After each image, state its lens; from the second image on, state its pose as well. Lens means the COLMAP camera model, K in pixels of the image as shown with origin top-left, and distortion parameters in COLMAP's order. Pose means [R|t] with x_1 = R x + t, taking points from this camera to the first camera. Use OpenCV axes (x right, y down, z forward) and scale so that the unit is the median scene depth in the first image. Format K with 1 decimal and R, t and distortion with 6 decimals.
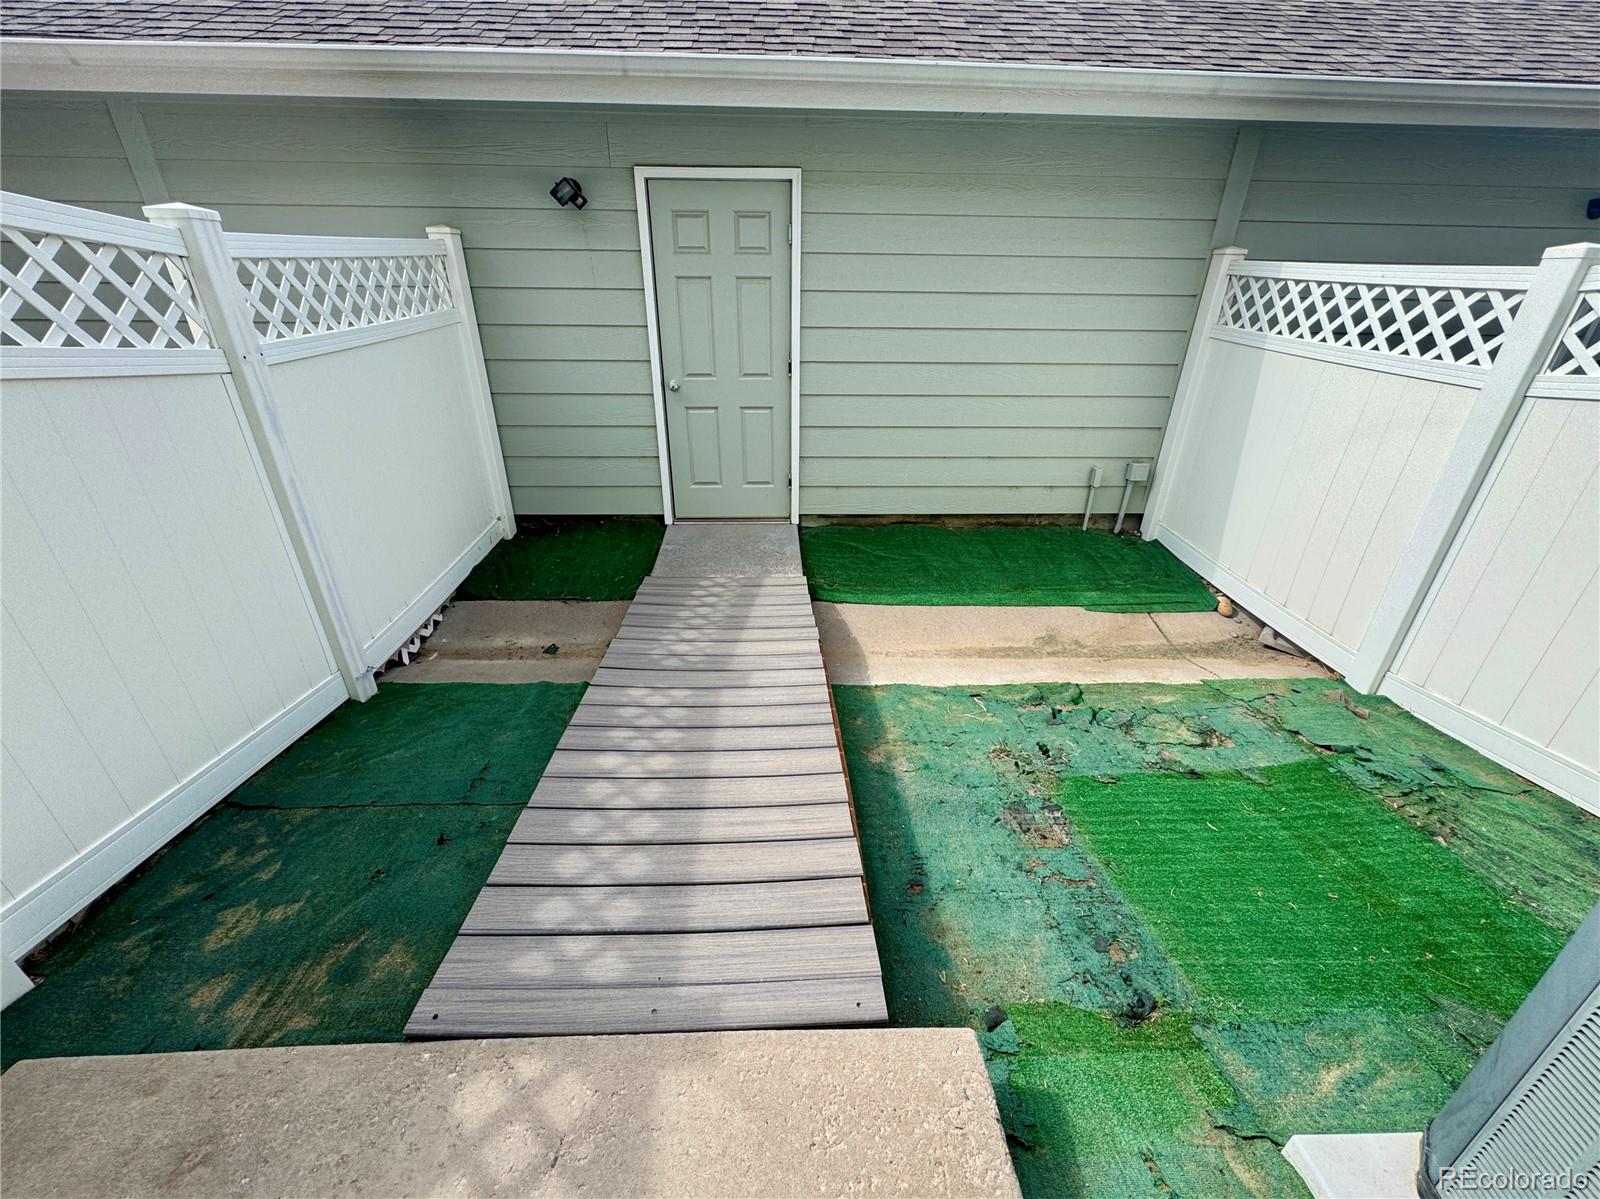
lens RADIAL K [[649.8, 0, 801.3], [0, 649.8, 595.9], [0, 0, 1]] dist [-0.002249, 0.000364]
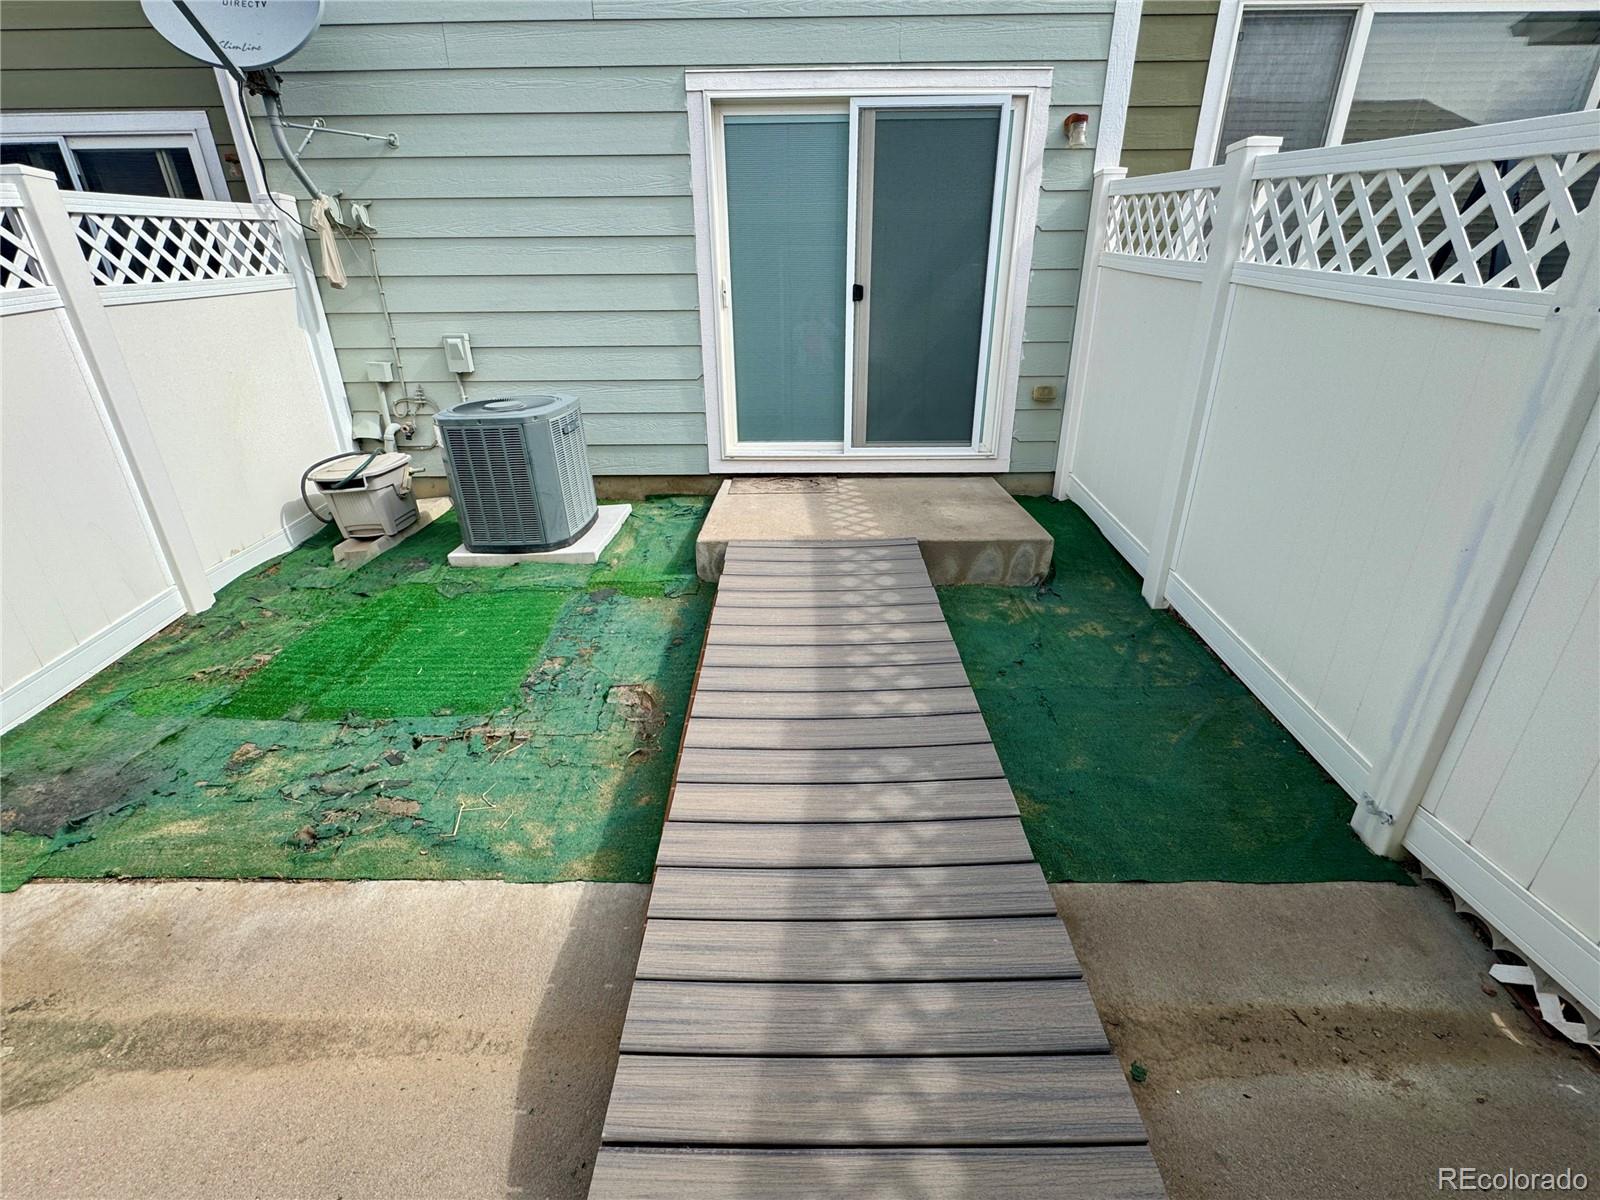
lens RADIAL K [[649.8, 0, 804.5], [0, 649.8, 599.1], [0, 0, 1]] dist [-0.002249, 0.000364]
pose [[-0.999107, -0.012863, 0.040248, -0.156598], [0.022612, 0.641893, 0.766461, -0.661477], [-0.035694, 0.766686, -0.641029, 1.612262]]
